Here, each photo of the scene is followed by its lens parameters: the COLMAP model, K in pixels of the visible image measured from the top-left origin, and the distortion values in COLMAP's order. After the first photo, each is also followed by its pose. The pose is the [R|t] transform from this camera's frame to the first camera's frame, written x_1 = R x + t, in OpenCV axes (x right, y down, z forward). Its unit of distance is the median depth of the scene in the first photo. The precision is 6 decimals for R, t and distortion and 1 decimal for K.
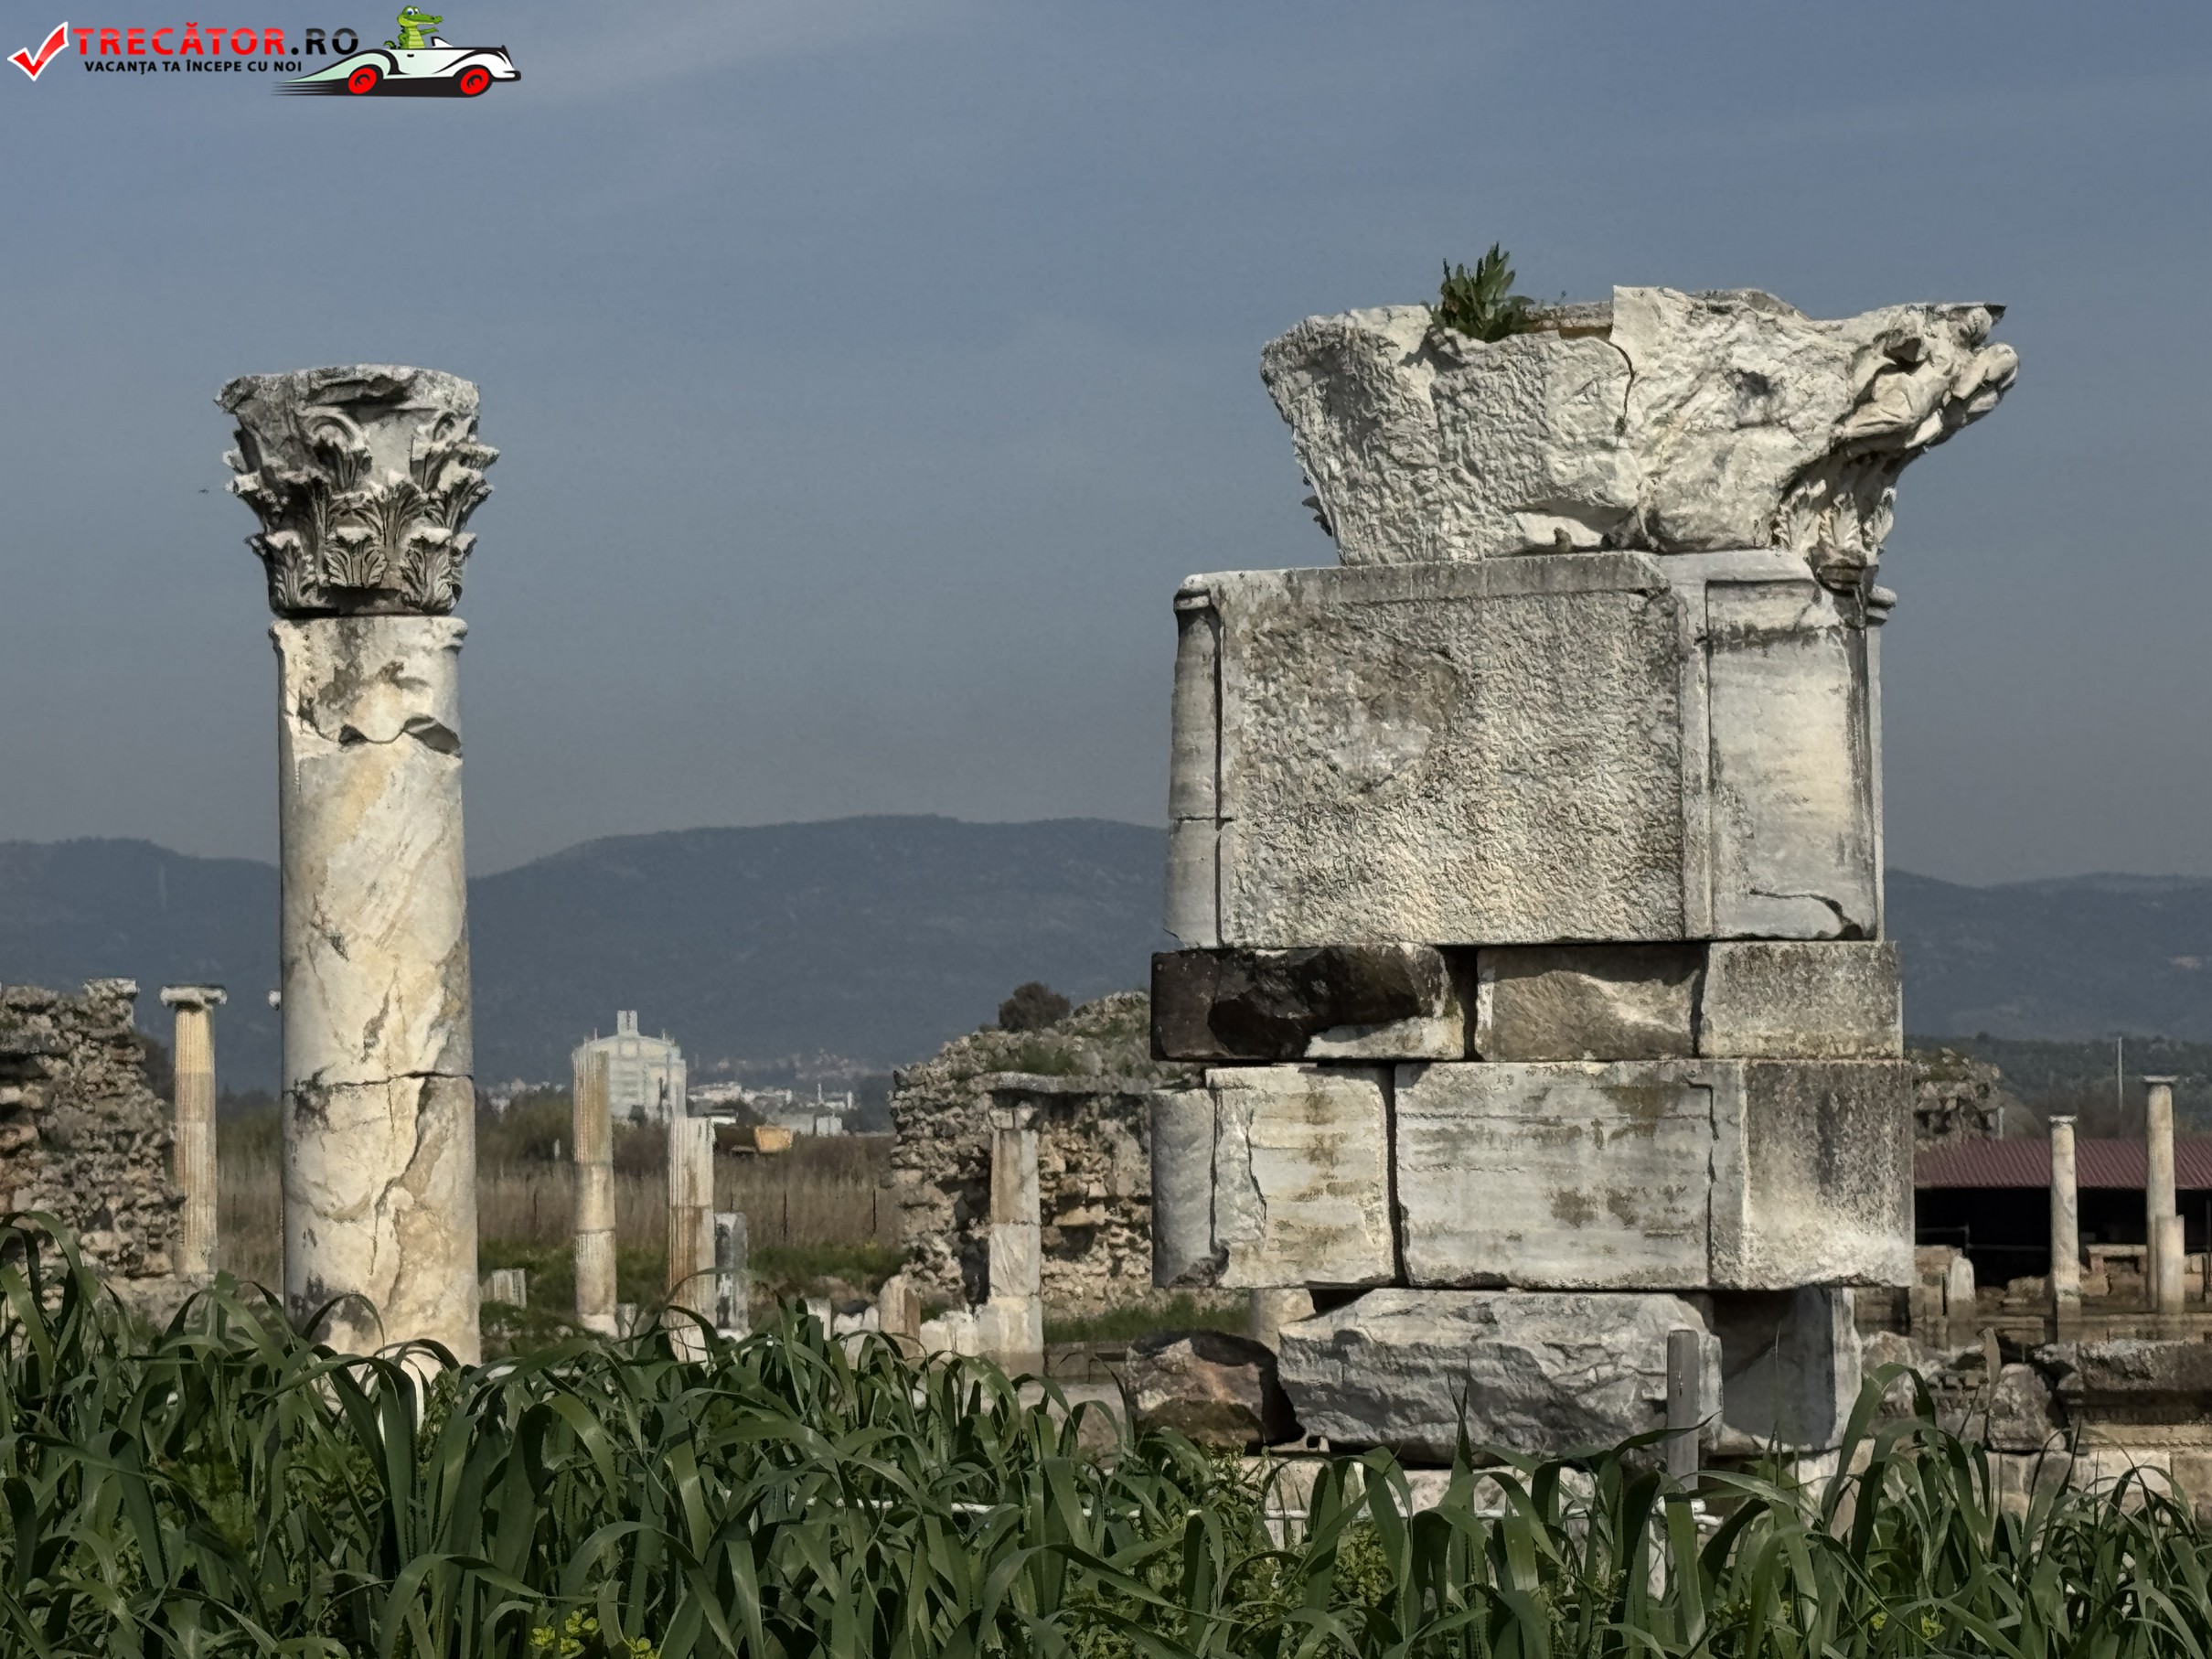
lens RADIAL K [[6314.7, 0, 1106.0], [0, 6314.7, 829.5], [0, 0, 1]] dist [0.022776, 0.155527]
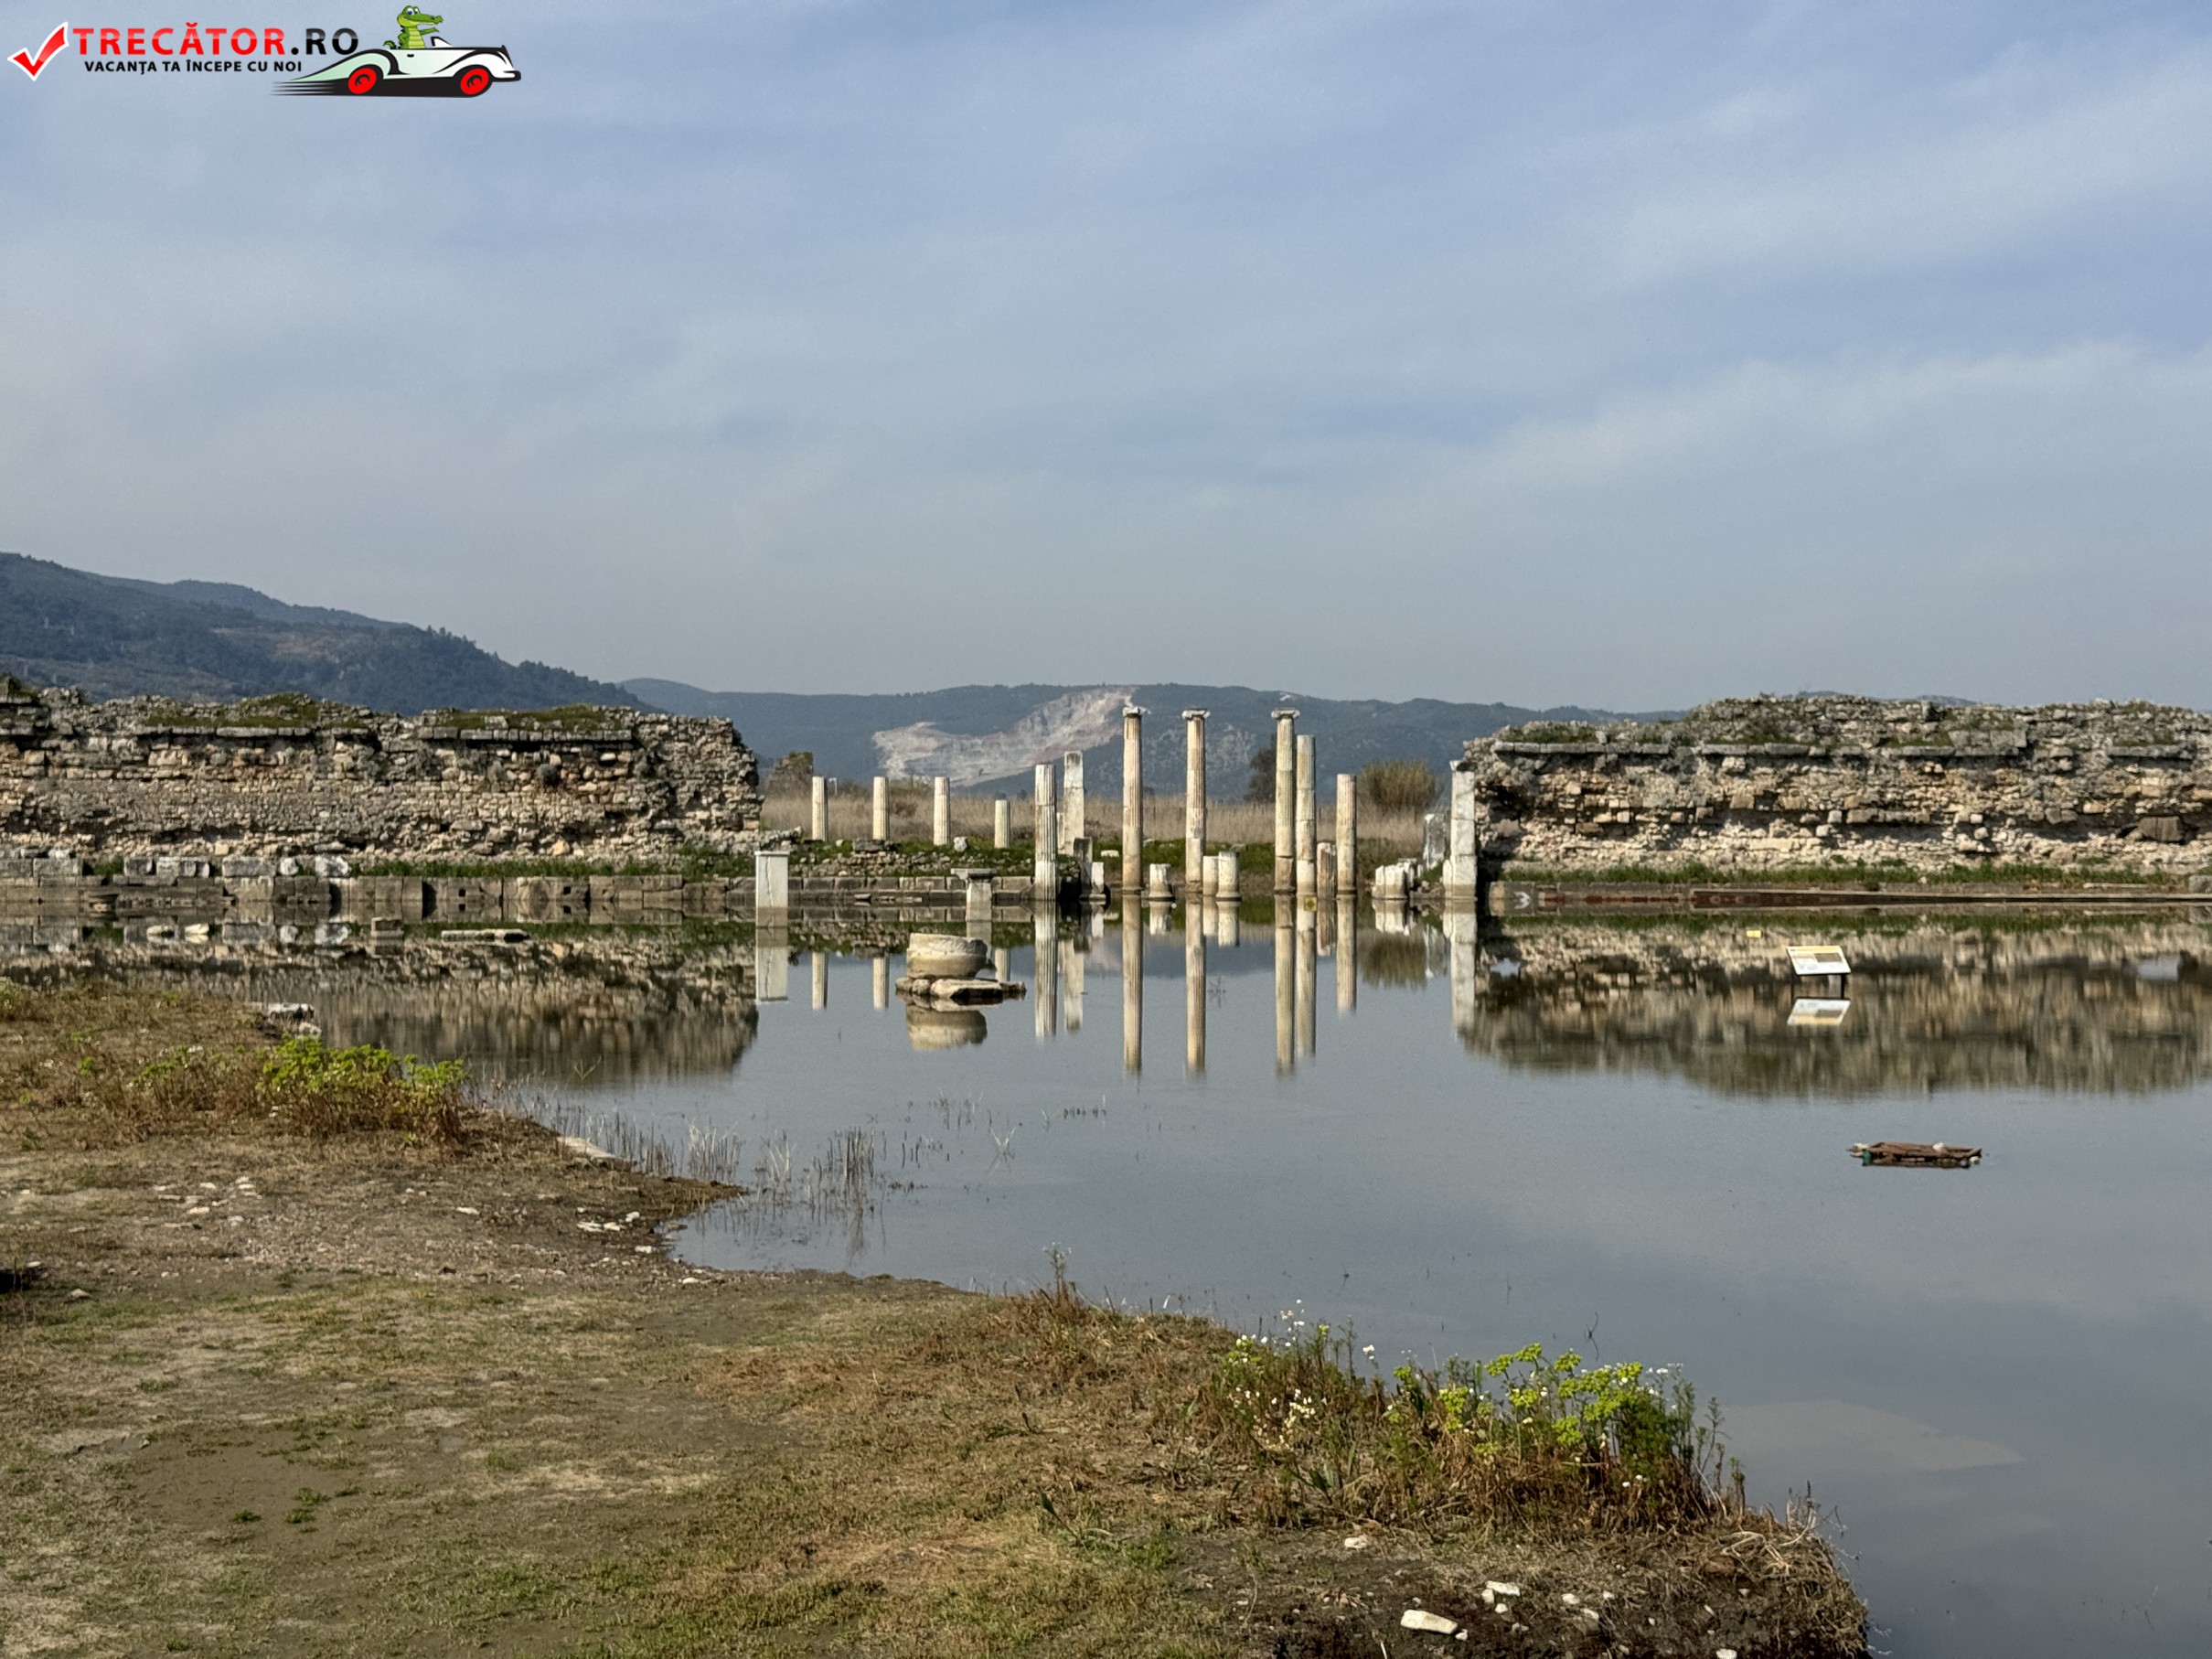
lens RADIAL K [[3129.3, 0, 1106.0], [0, 3129.3, 829.5], [0, 0, 1]] dist [0.212205, -0.369836]
pose [[0.436172, 0.007363, -0.899833, 4.088861], [0.043442, 0.998628, 0.029229, 0.162681], [0.898814, -0.051839, 0.435254, 2.400873]]
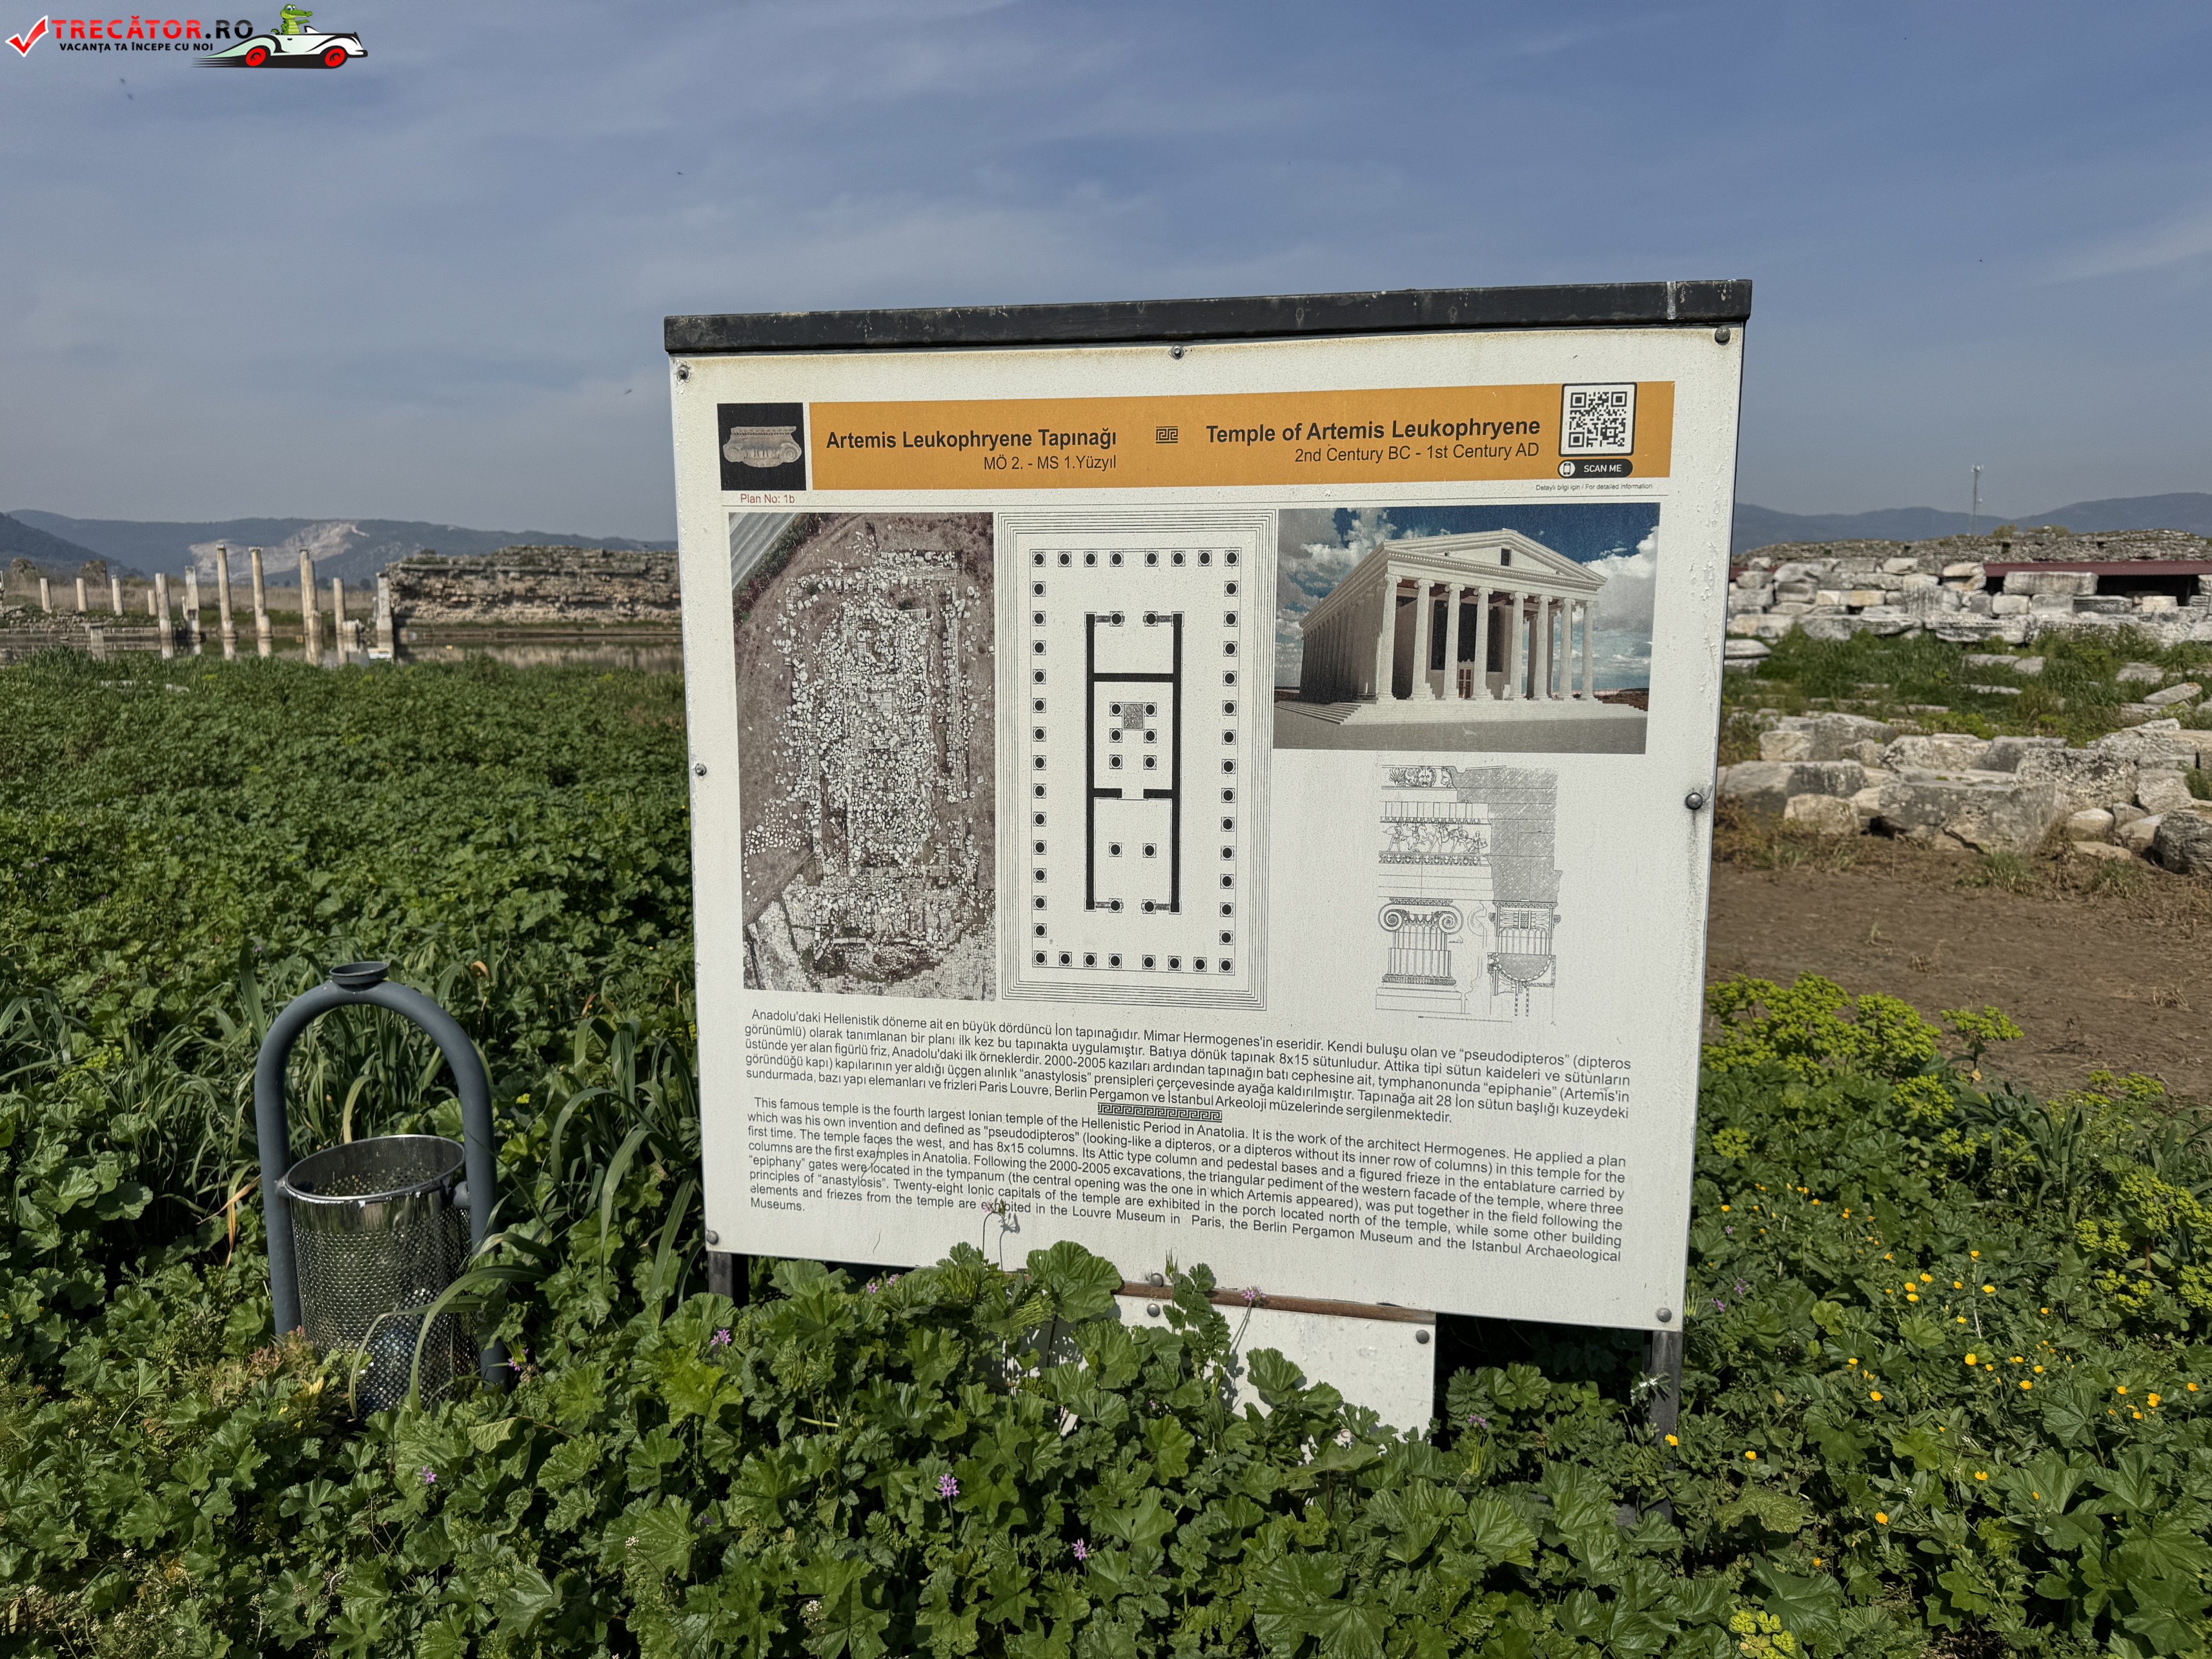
lens RADIAL K [[1580.8, 0, 1112.1], [0, 1580.8, 835.3], [0, 0, 1]] dist [0.037373, -0.039165]
pose [[0.777657, 0.097854, -0.621026, 5.330827], [0.028088, 0.981418, 0.189813, 0.141835], [0.628061, -0.165053, 0.760458, 2.319959]]
